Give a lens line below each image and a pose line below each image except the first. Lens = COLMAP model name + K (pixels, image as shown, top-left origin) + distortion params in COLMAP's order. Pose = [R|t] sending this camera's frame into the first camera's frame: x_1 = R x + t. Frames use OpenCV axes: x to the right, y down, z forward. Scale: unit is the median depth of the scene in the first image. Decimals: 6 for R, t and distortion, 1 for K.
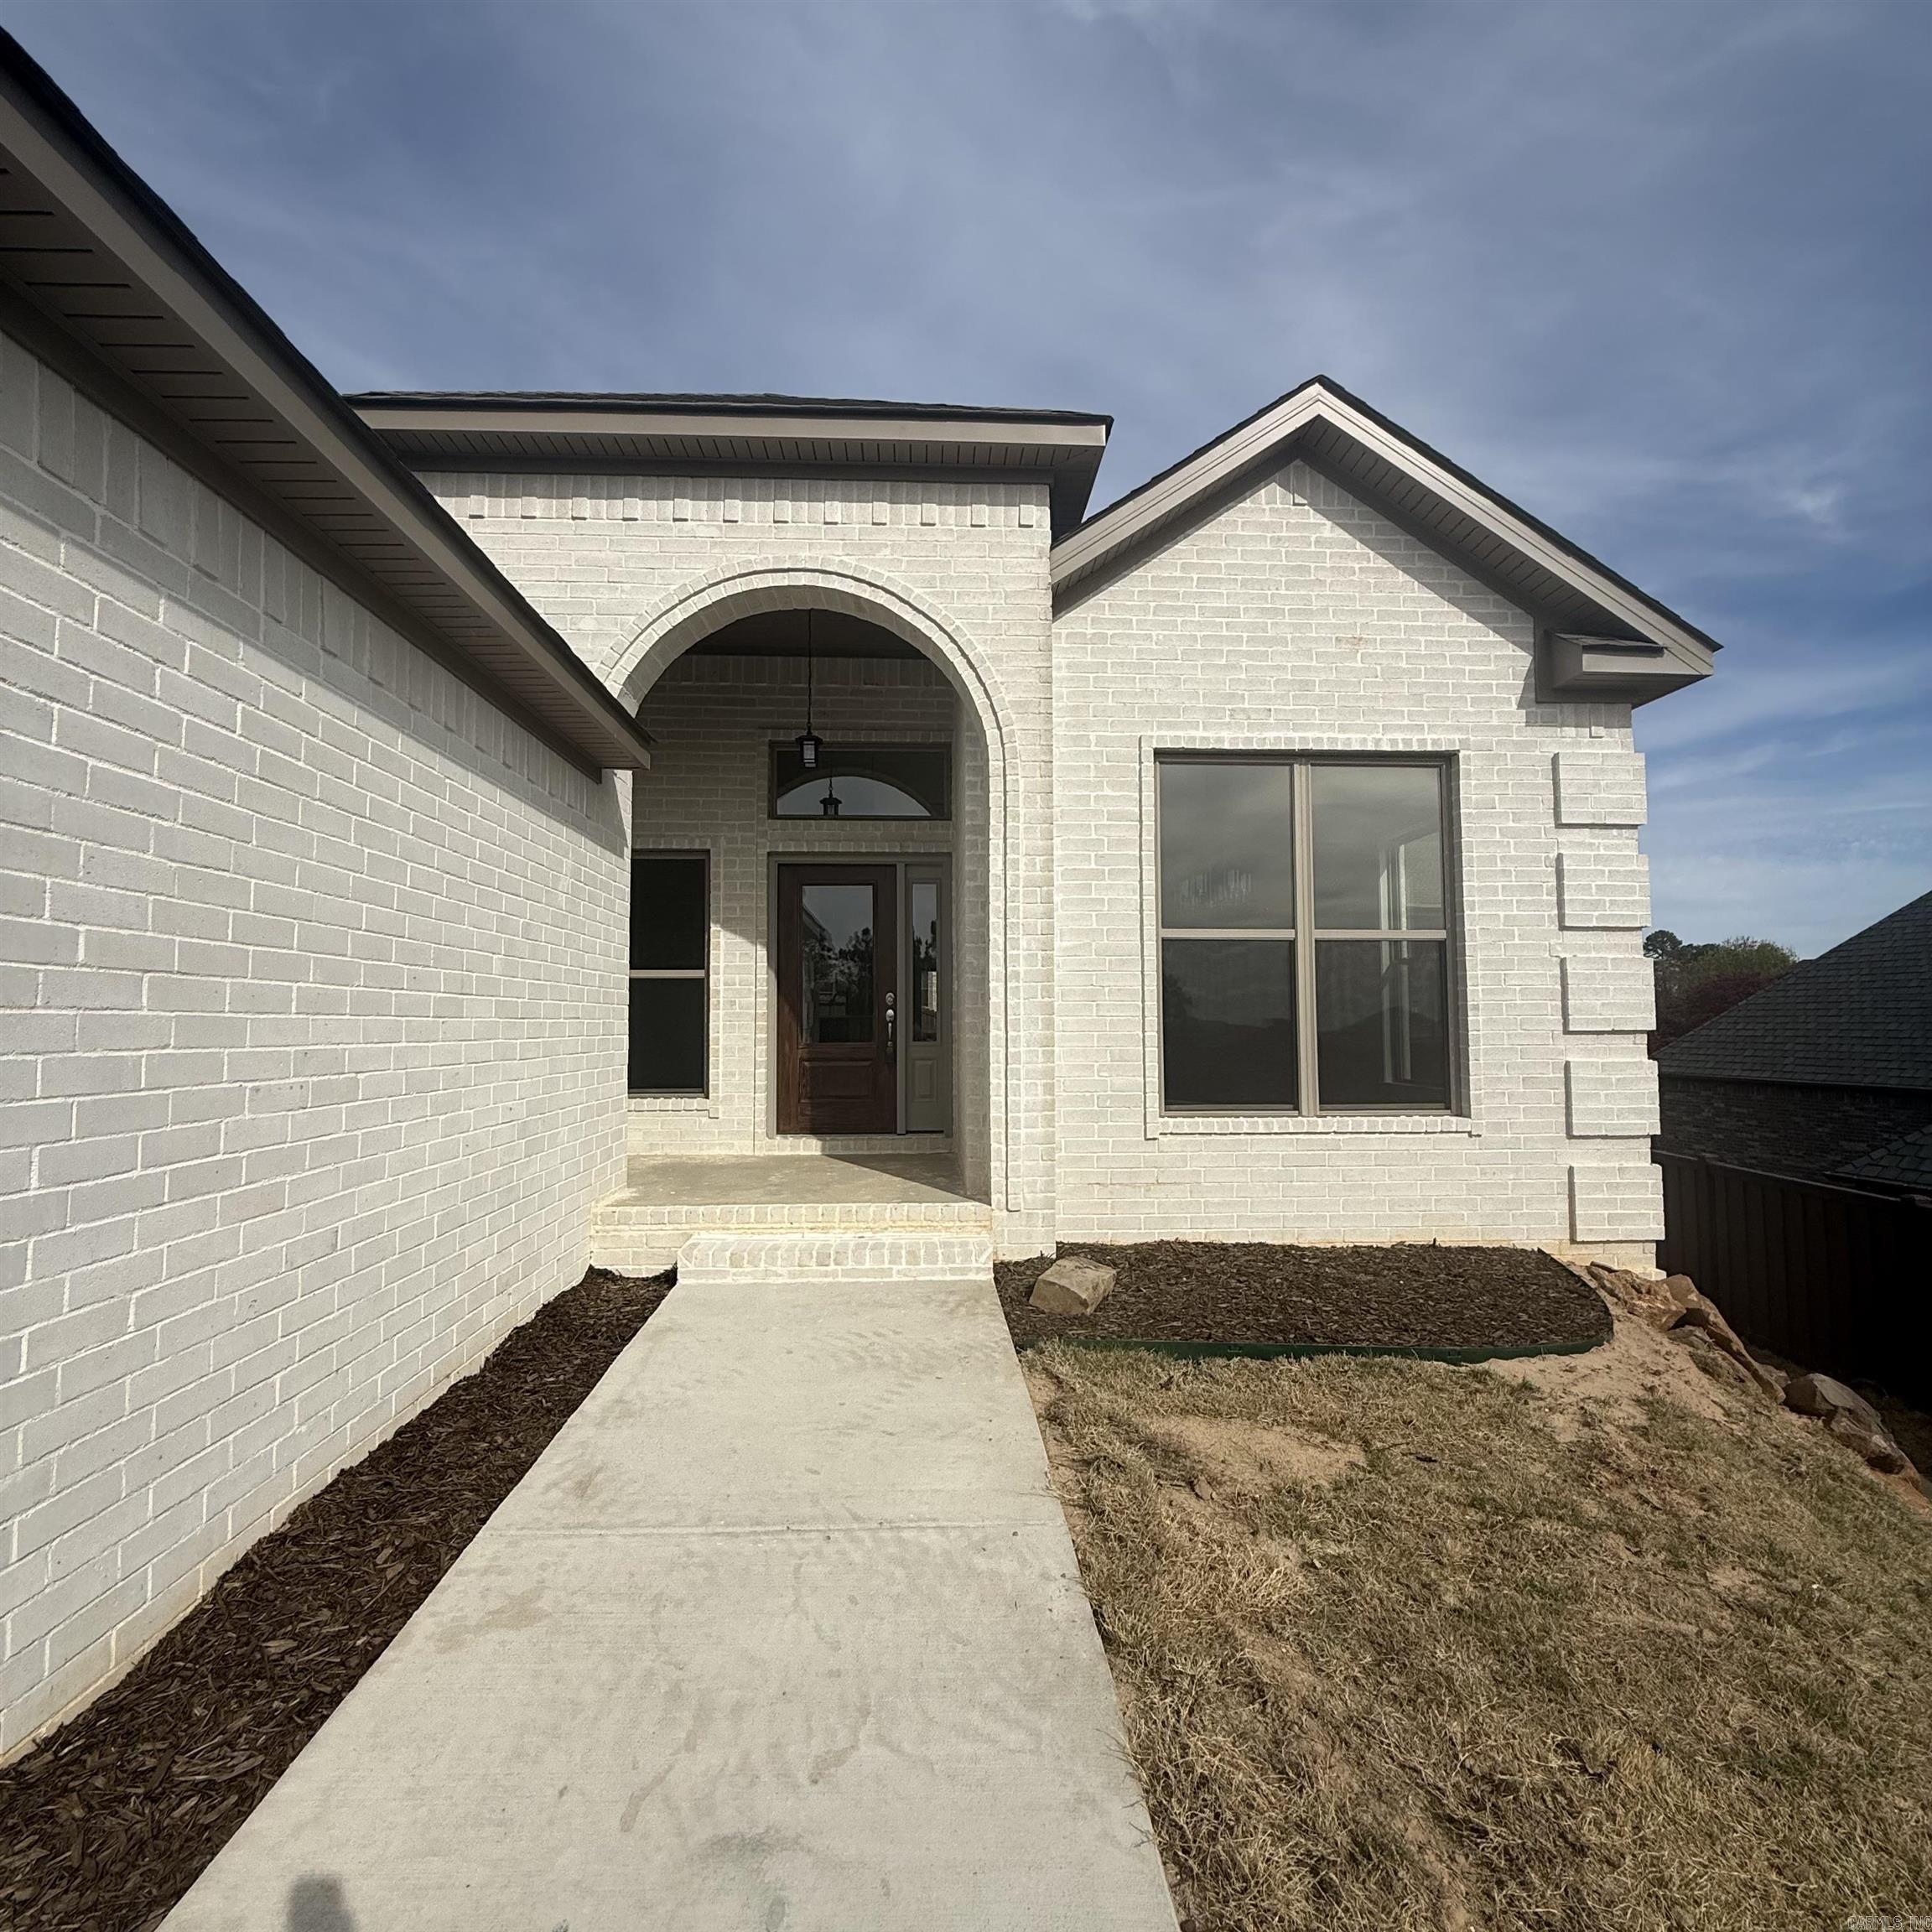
lens RADIAL K [[1014.3, 0, 966.0], [0, 1014.3, 966.0], [0, 0, 1]] dist [-0.002308, -0.000208]
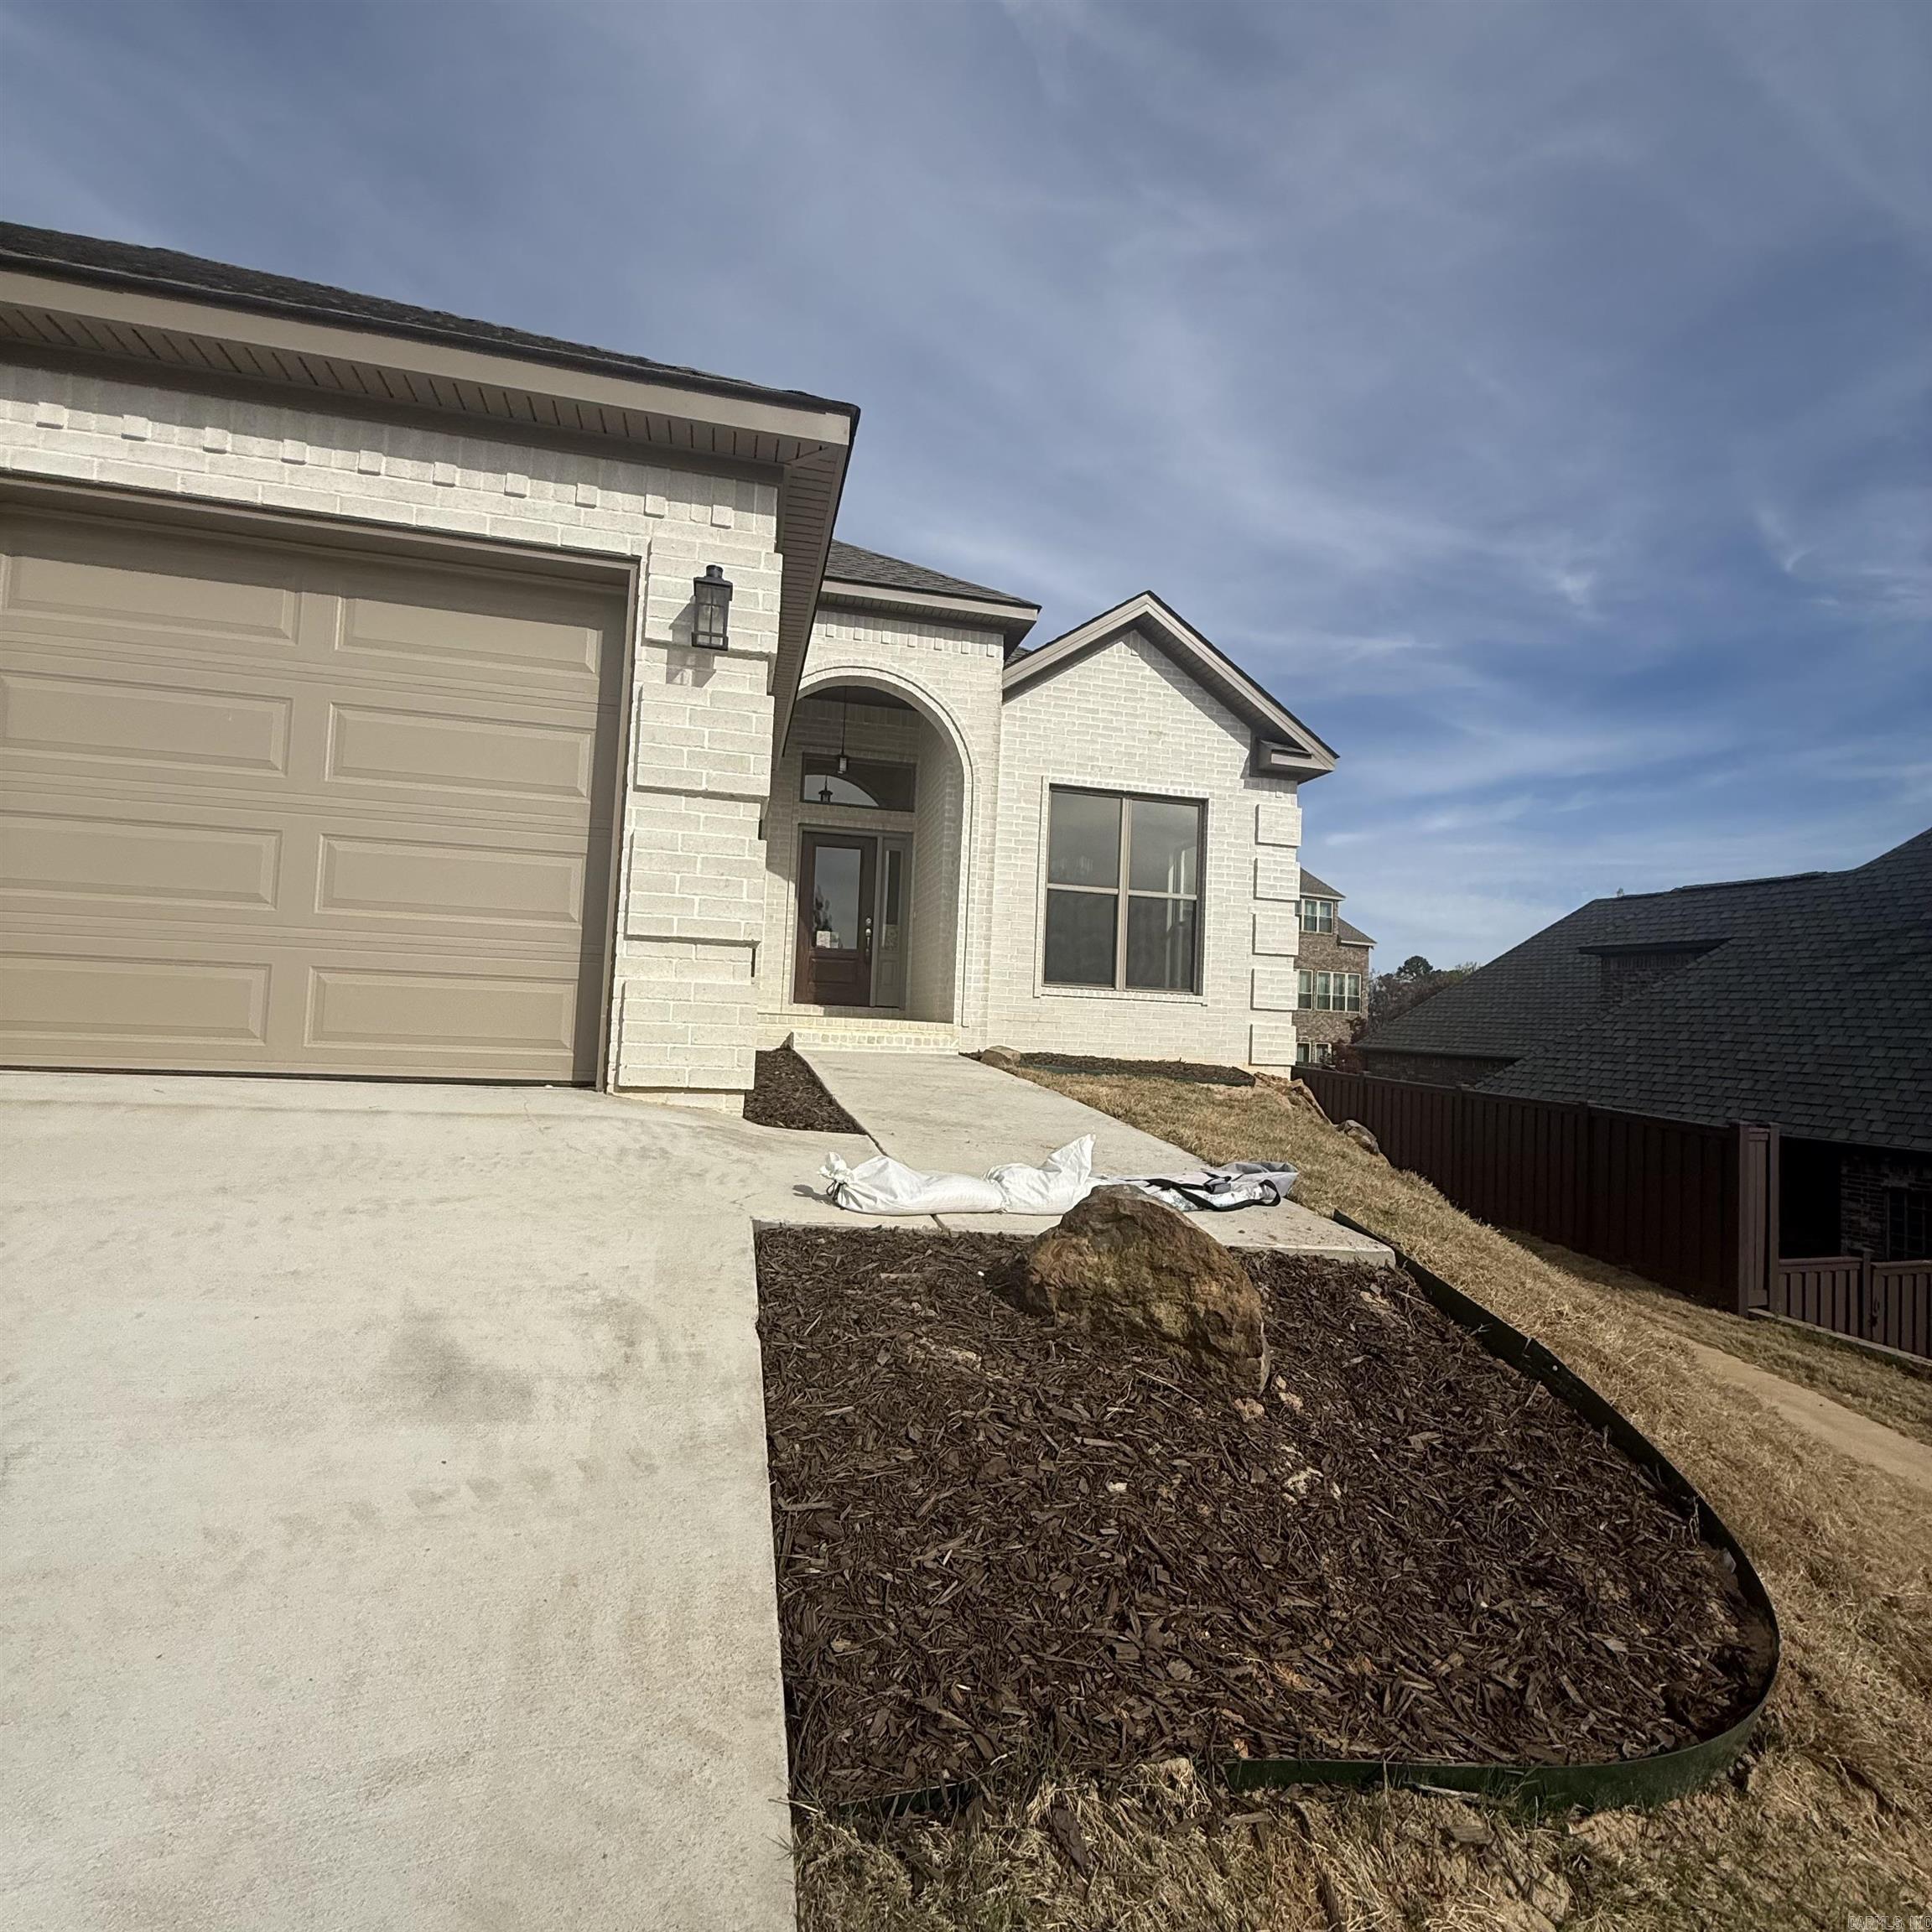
lens RADIAL K [[1031.9, 0, 966.0], [0, 1031.9, 966.0], [0, 0, 1]] dist [0.005434, -0.000670]
pose [[0.981906, 0.056431, 0.180765, -0.272647], [-0.057168, 0.998364, -0.001131, 0.120511], [-0.180534, -0.009224, 0.983526, -0.778843]]
